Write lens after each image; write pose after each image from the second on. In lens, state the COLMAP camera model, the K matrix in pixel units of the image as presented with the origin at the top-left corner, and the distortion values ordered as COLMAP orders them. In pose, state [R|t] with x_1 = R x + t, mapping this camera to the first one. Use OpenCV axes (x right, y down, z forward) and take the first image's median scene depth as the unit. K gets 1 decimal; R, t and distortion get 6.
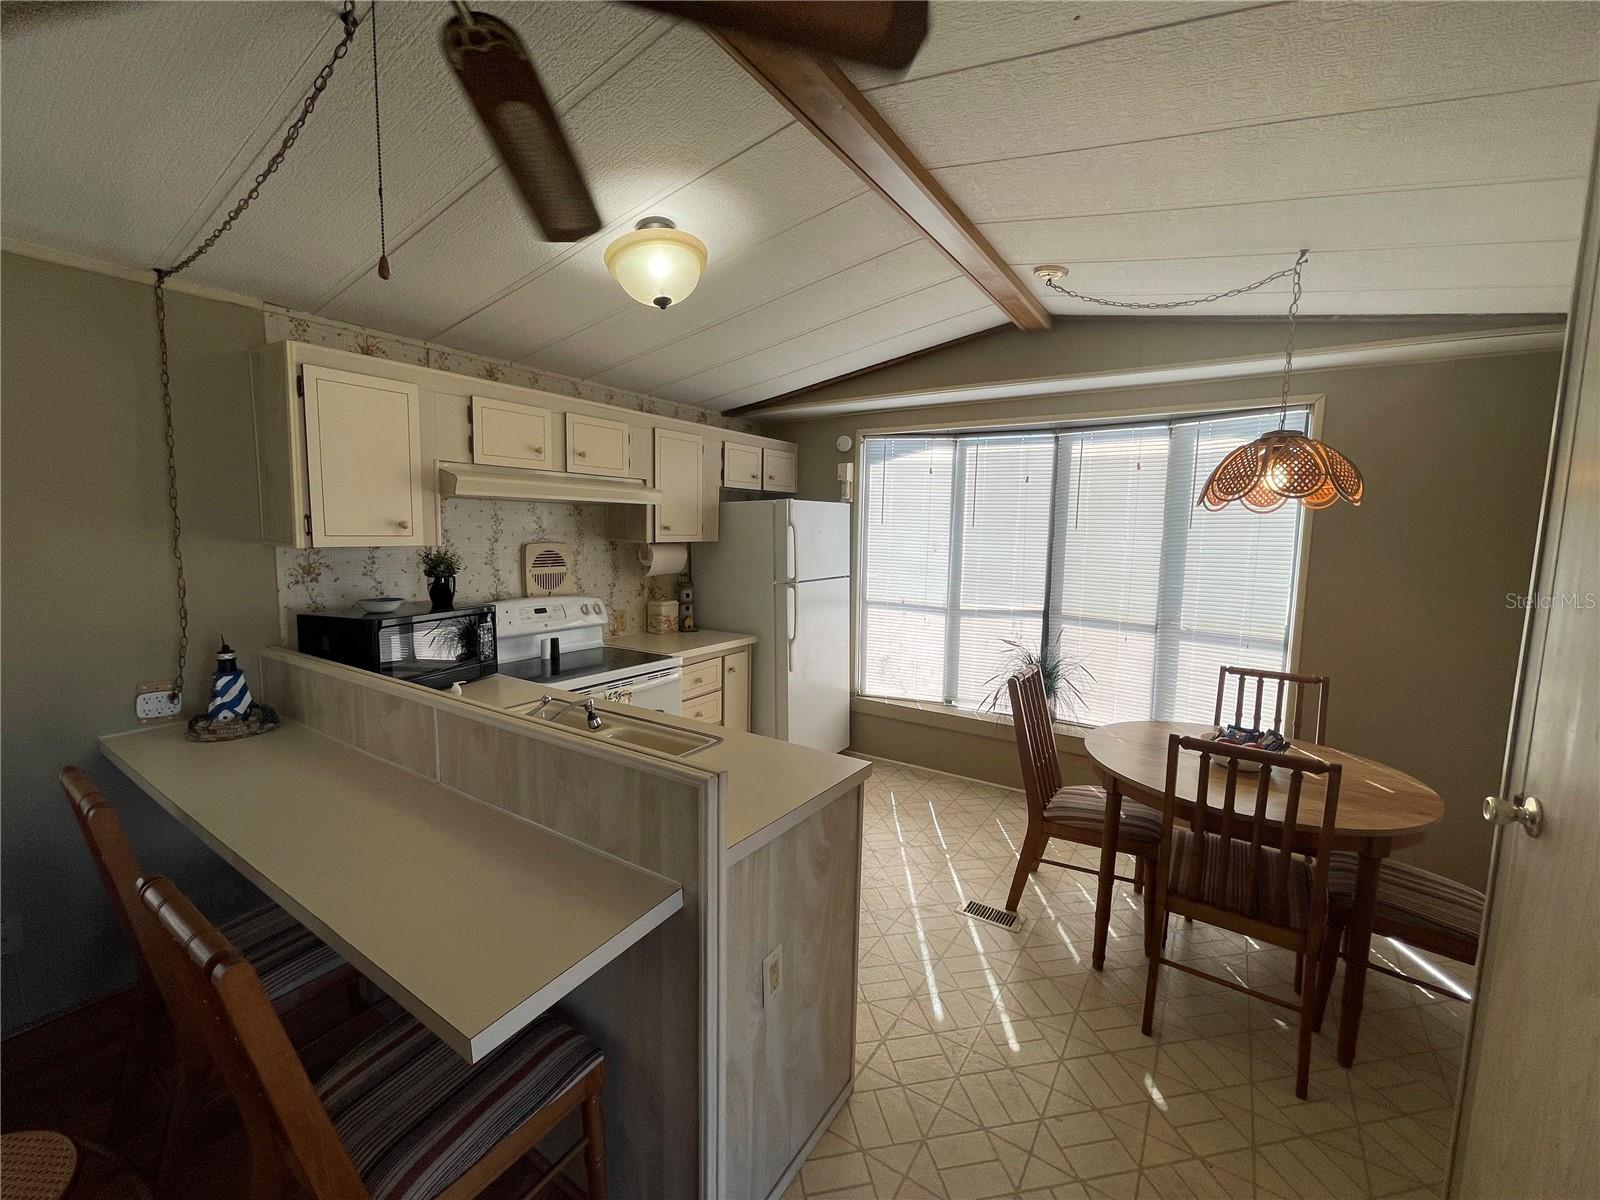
lens RADIAL K [[641.1, 0, 797.4], [0, 641.1, 605.5], [0, 0, 1]] dist [0.008132, 0.000155]
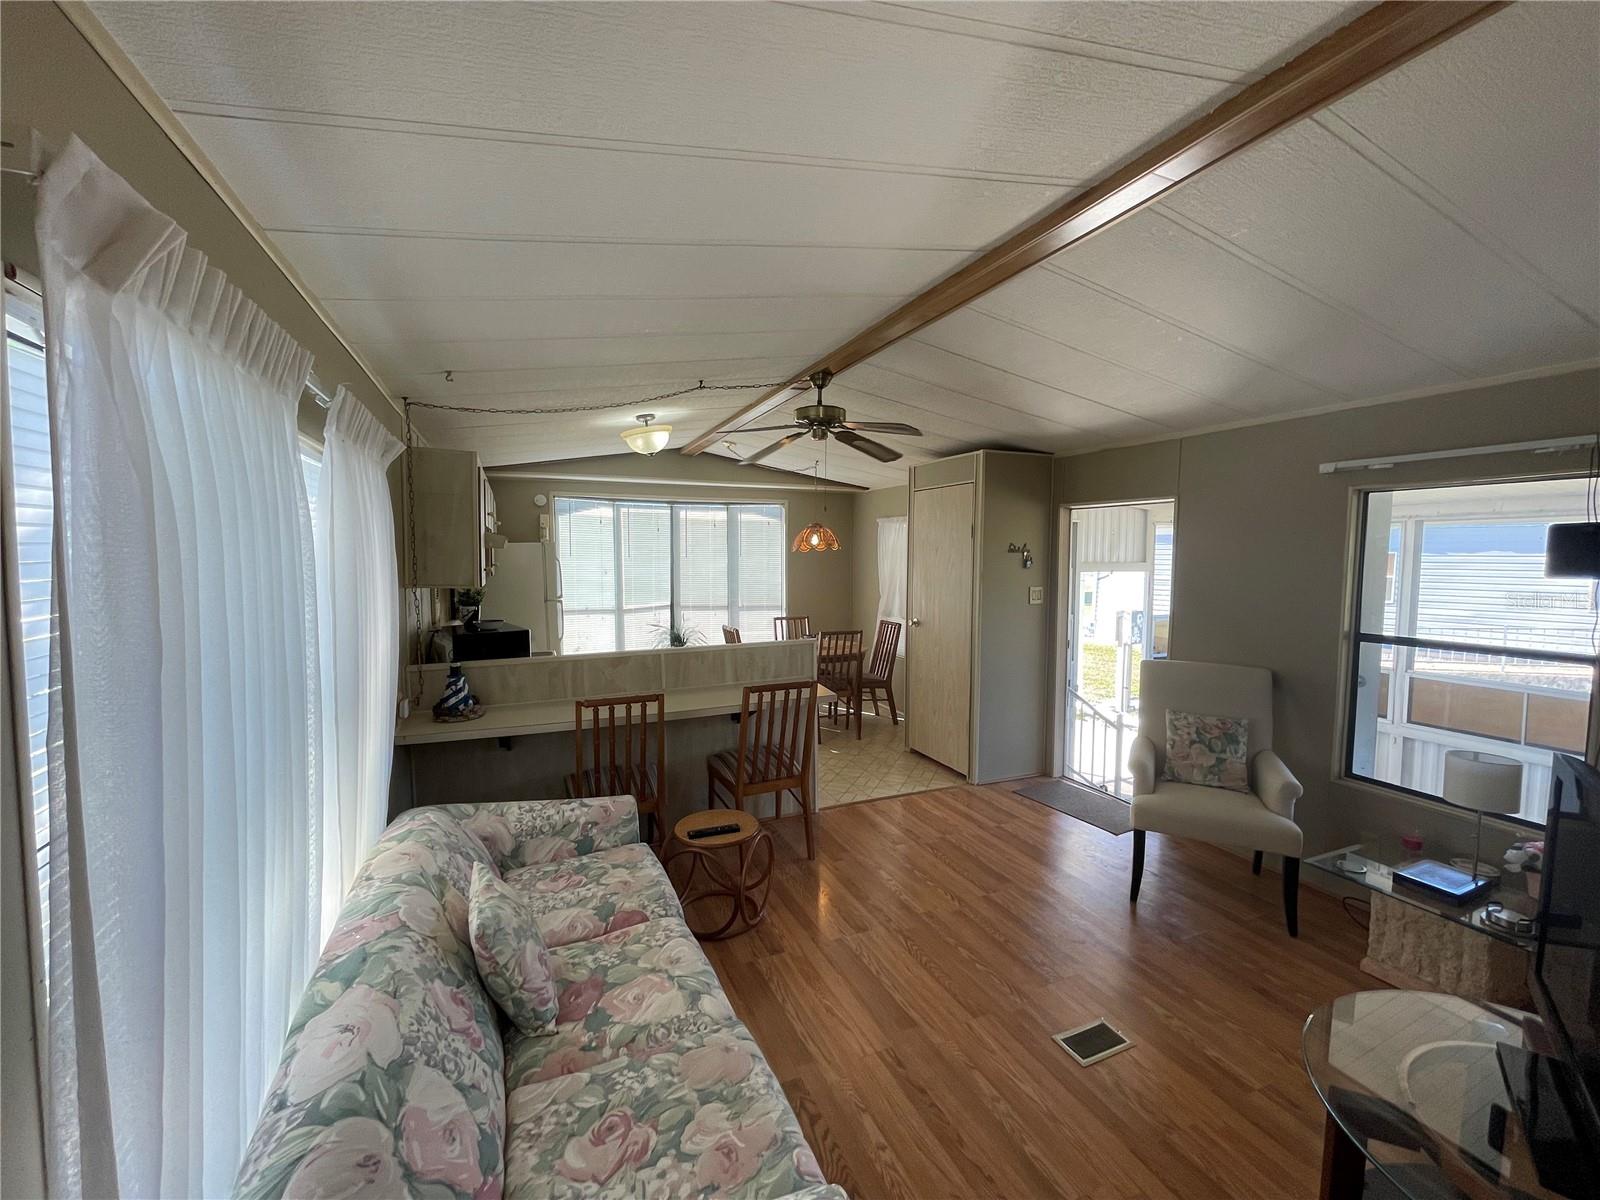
lens RADIAL K [[641.1, 0, 806.3], [0, 641.1, 587.0], [0, 0, 1]] dist [0.008132, 0.000155]
pose [[0.537584, -0.066723, 0.840566, -0.918416], [0.110157, 0.993878, 0.008442, -0.013678], [-0.835984, 0.088056, 0.541643, -0.259628]]
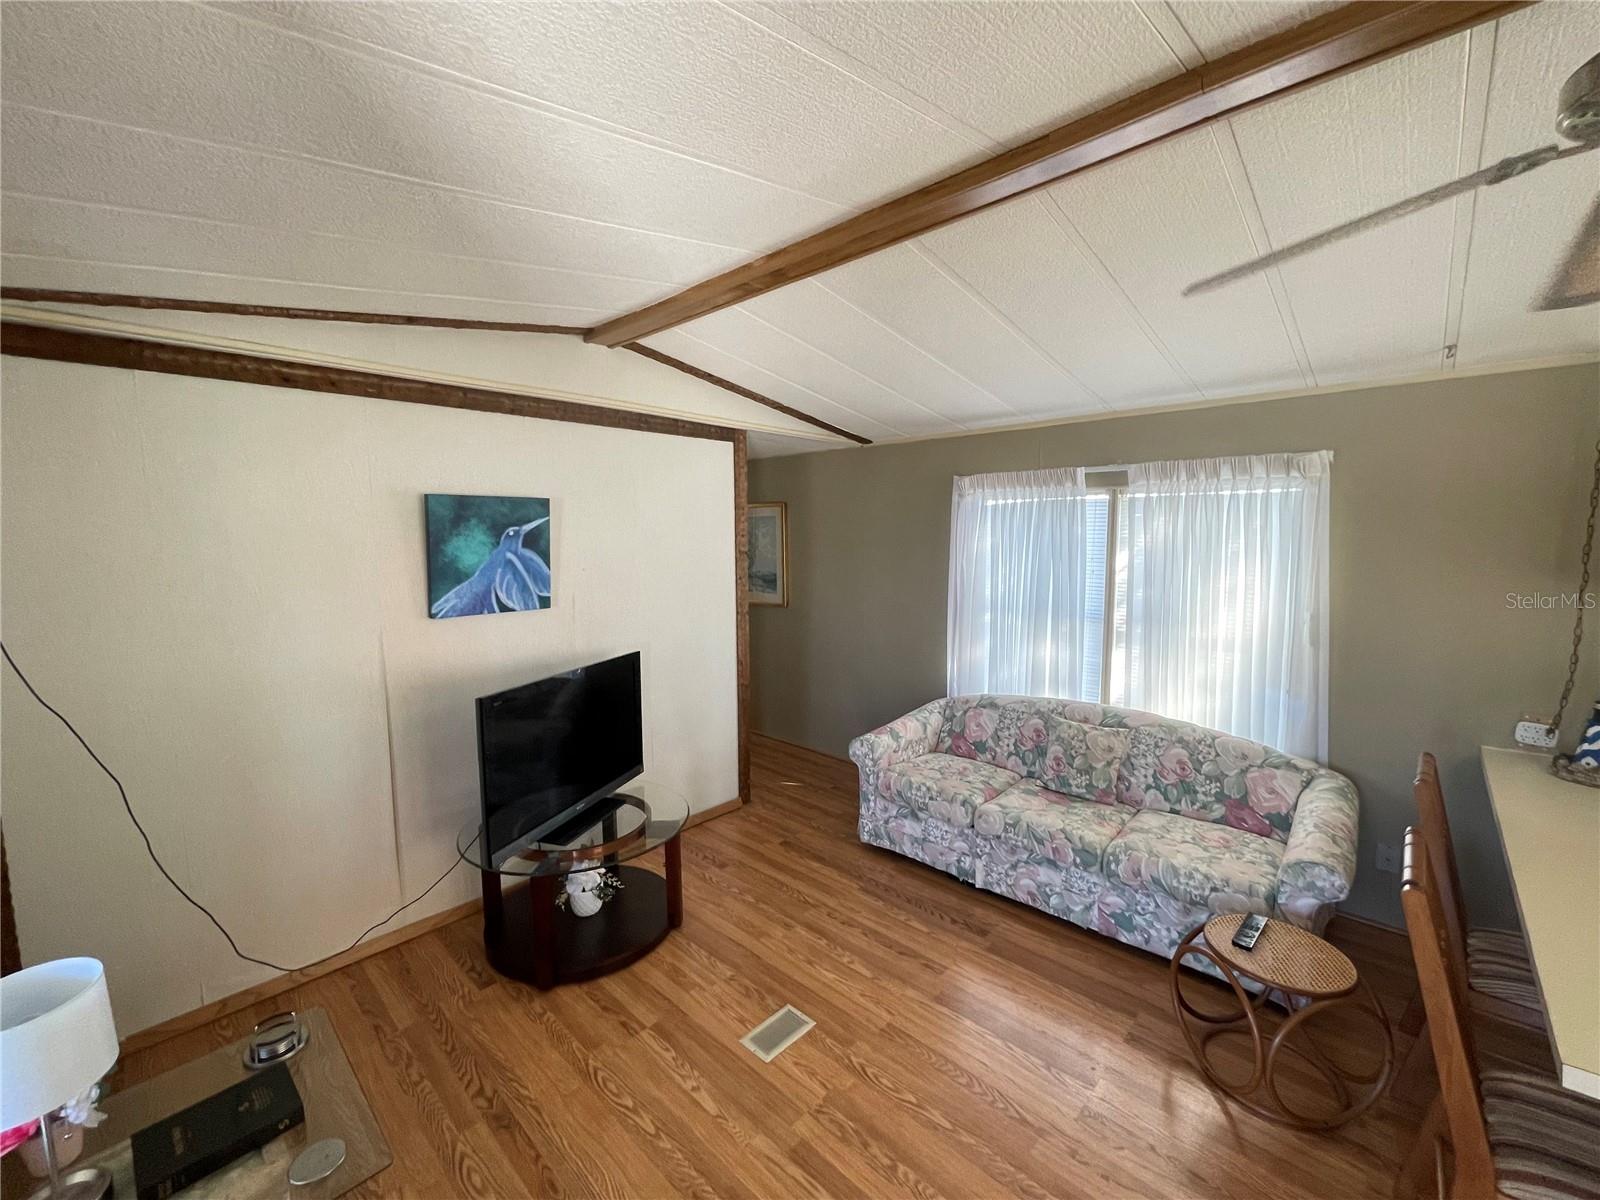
lens RADIAL K [[641.1, 0, 797.5], [0, 641.1, 594.9], [0, 0, 1]] dist [0.008132, 0.000155]
pose [[-0.170951, 0.074312, -0.982473, 0.204936], [-0.117679, 0.988474, 0.095243, -0.027314], [0.978227, 0.131898, -0.160236, -0.069948]]
